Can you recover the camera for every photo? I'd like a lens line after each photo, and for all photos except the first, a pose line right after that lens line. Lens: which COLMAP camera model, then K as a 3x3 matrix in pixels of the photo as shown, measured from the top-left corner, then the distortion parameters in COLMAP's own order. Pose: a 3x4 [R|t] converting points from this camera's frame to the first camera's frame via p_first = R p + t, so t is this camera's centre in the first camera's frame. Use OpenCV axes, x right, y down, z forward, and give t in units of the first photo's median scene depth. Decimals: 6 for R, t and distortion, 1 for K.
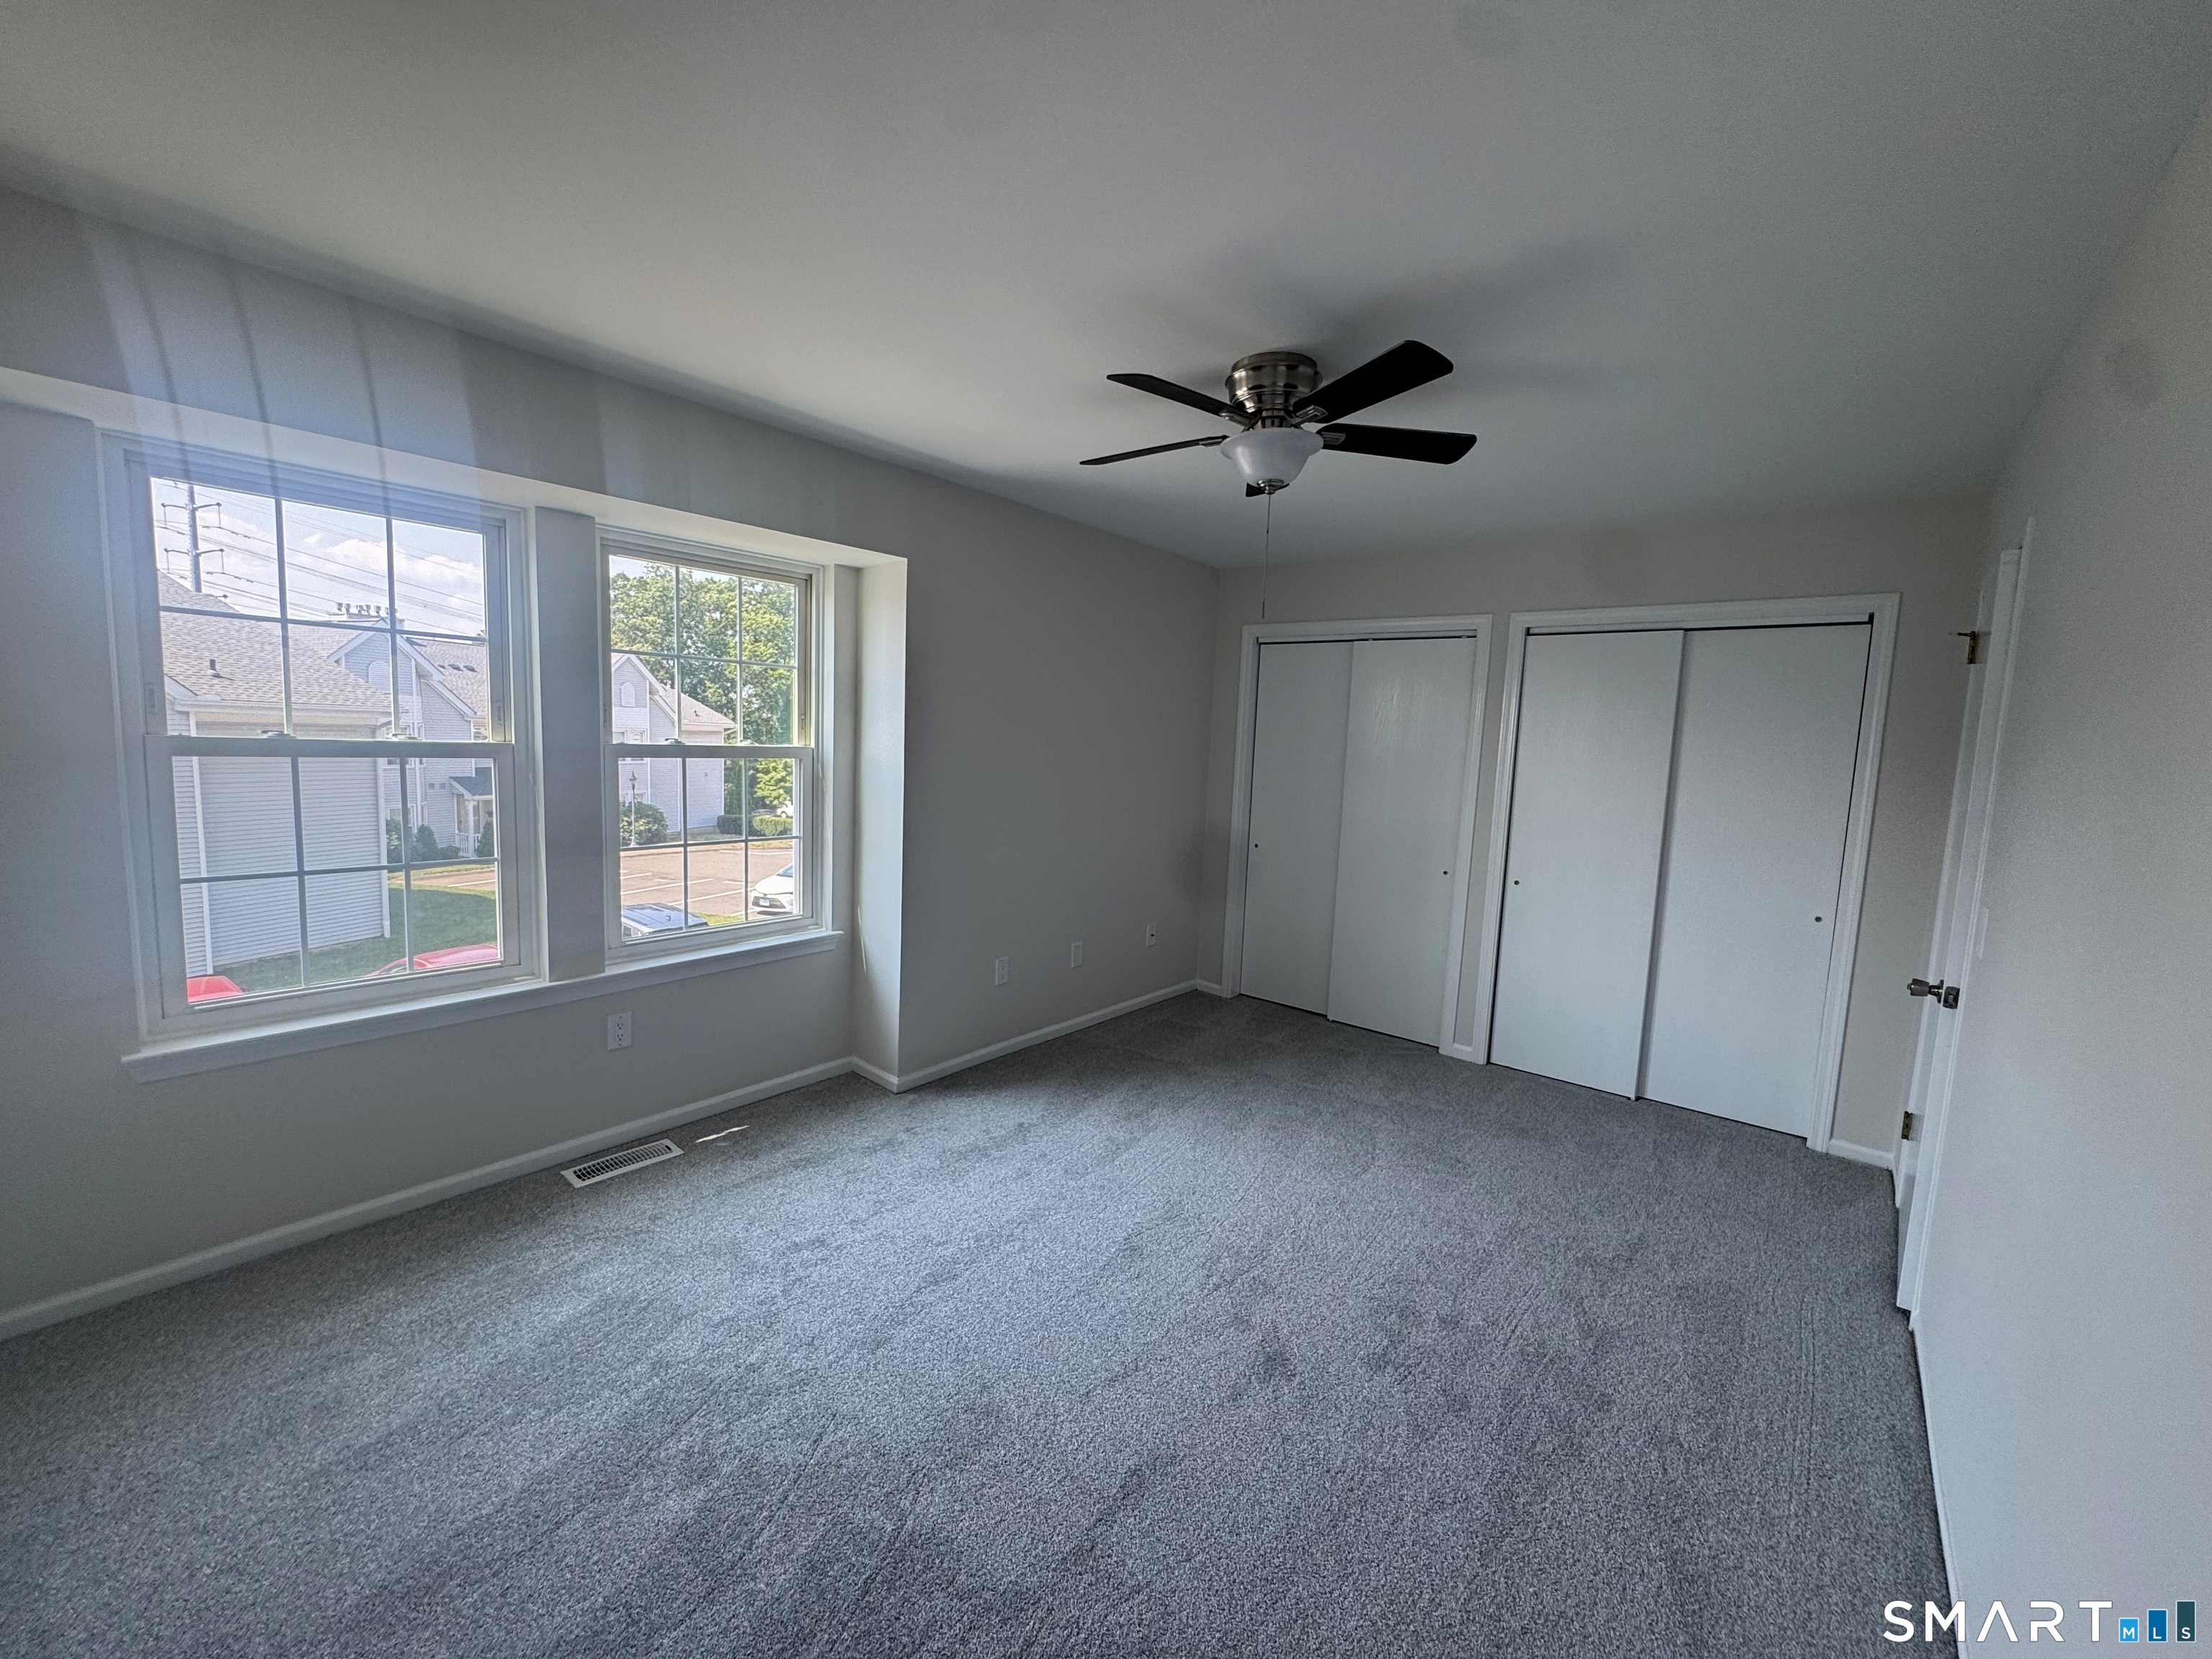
lens RADIAL K [[876.5, 0, 1095.1], [0, 876.5, 826.3], [0, 0, 1]] dist [-0.006215, 0.000998]
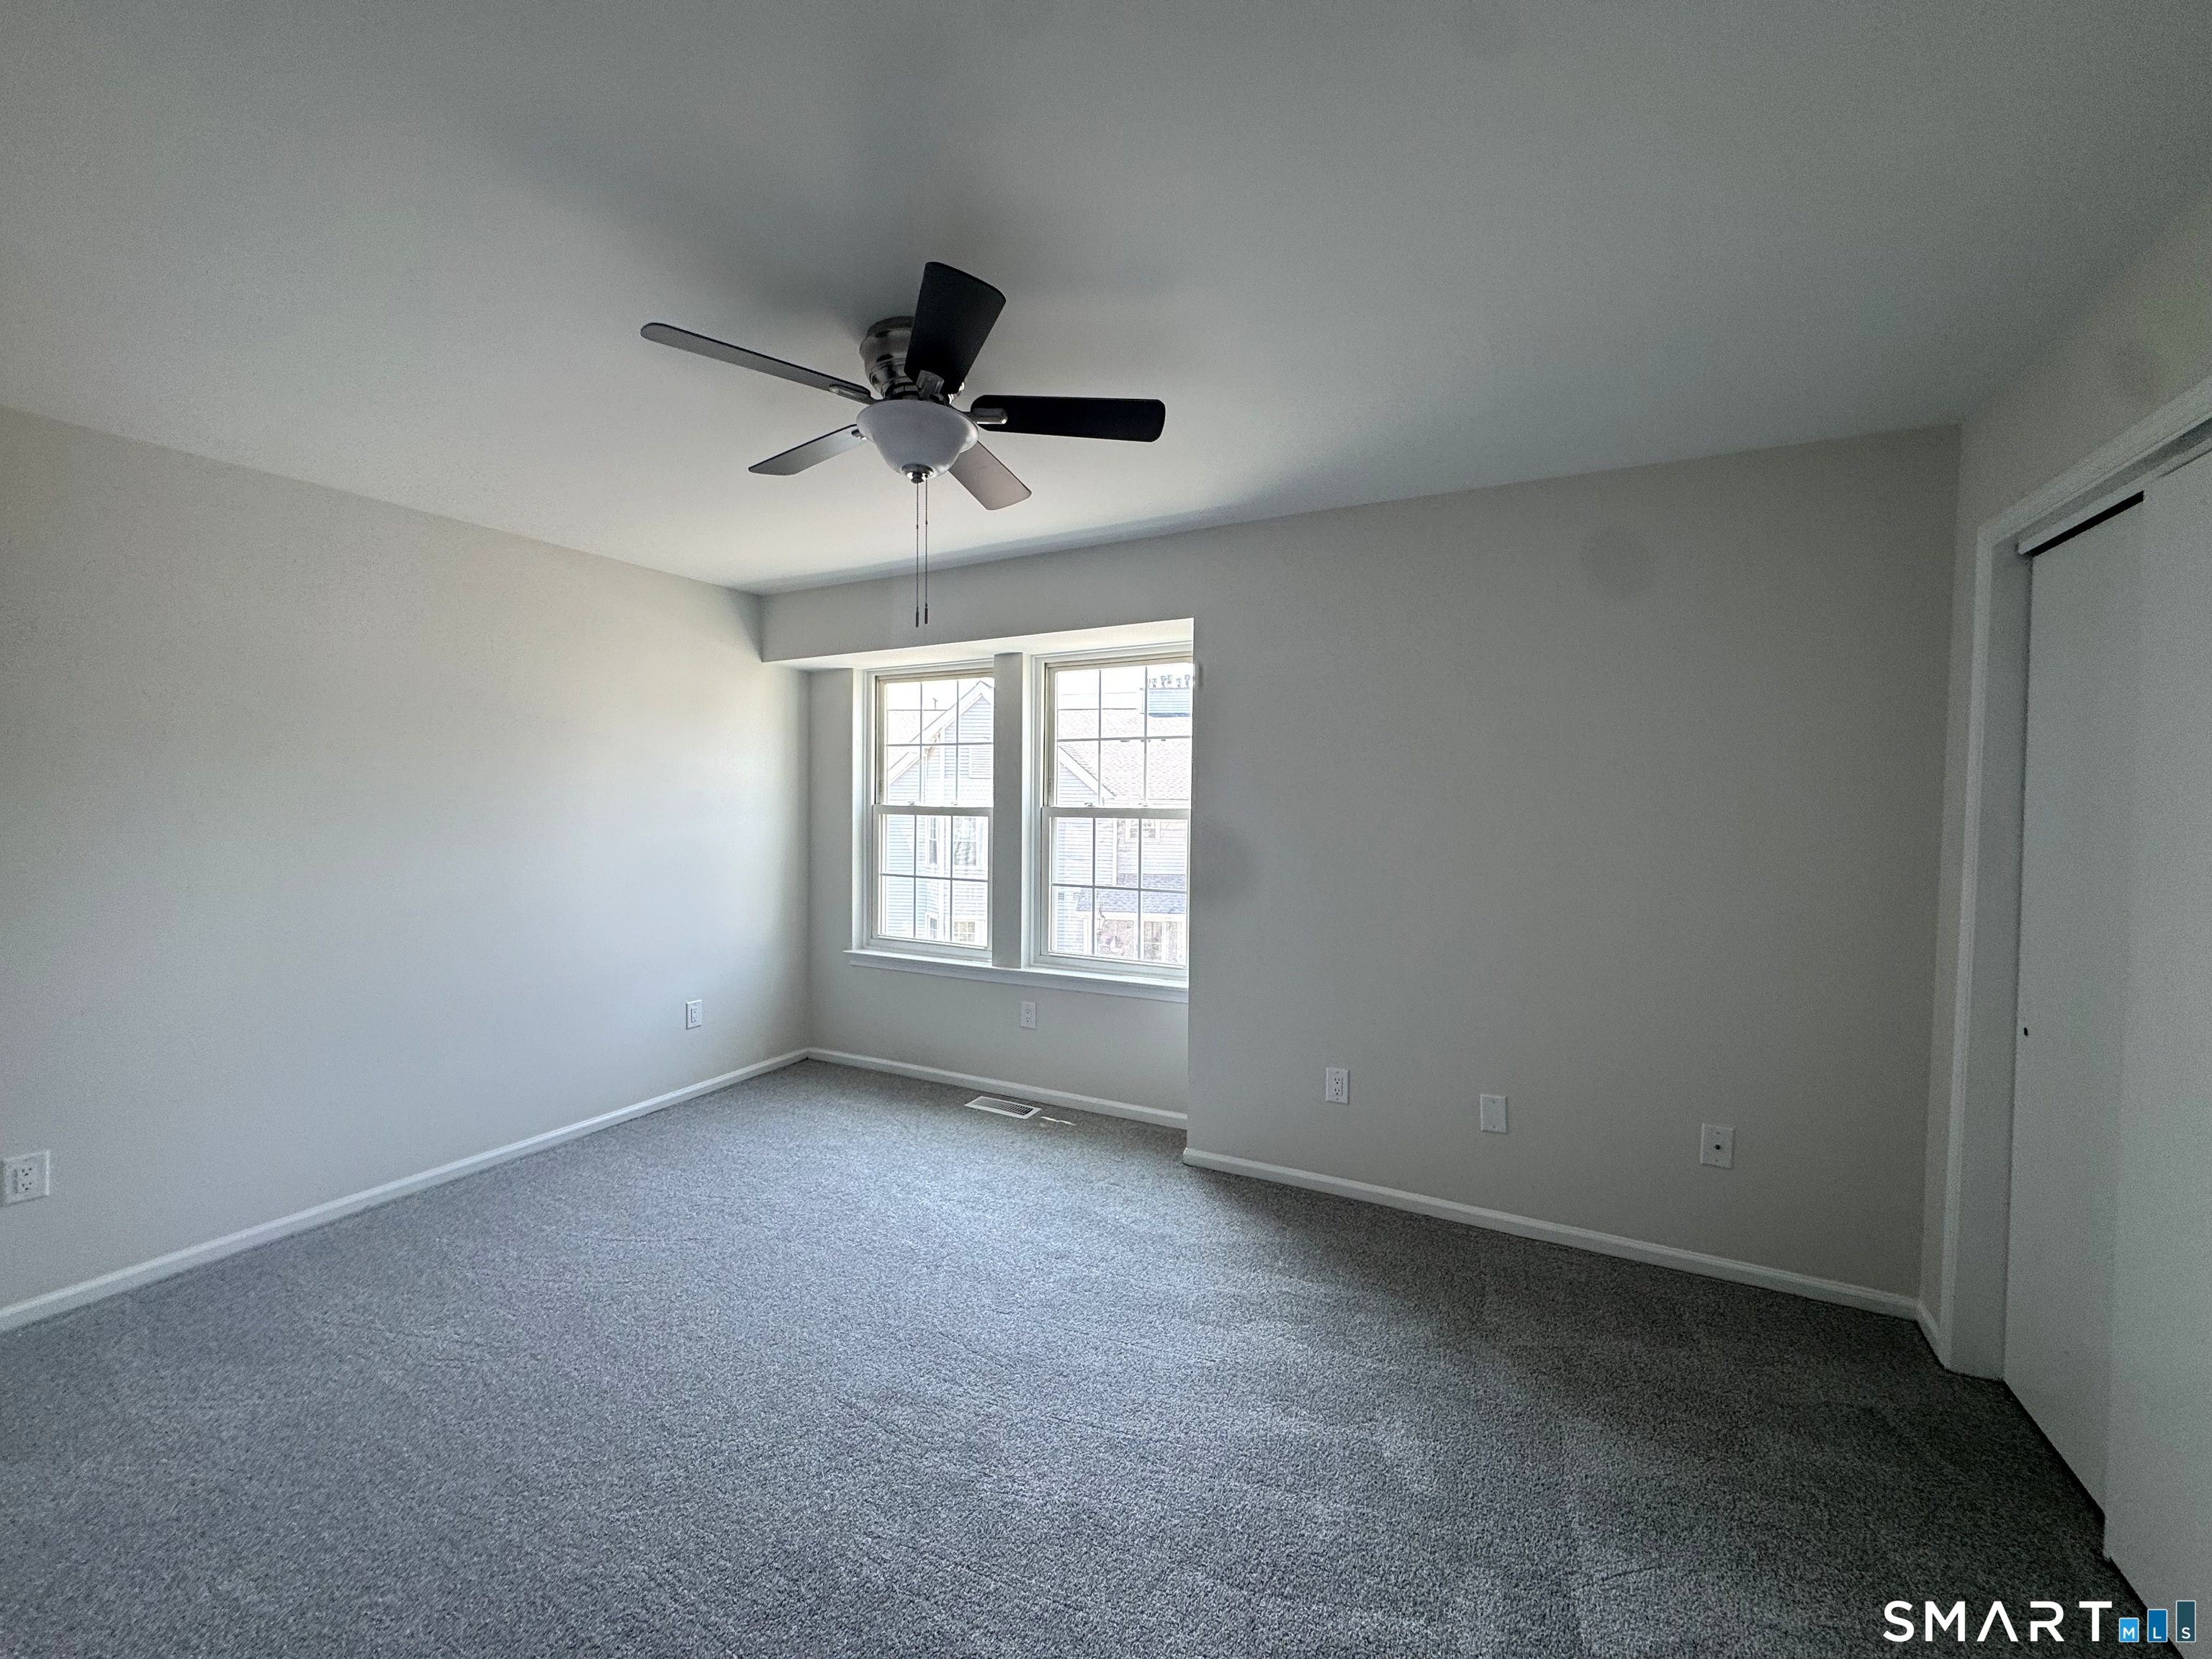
lens RADIAL K [[876.5, 0, 1099.4], [0, 876.5, 830.2], [0, 0, 1]] dist [-0.006215, 0.000998]
pose [[0.234284, 0.016048, -0.972036, 0.770677], [-0.095396, 0.995418, -0.006559, -0.053119], [0.967476, 0.094265, 0.234742, 0.718908]]
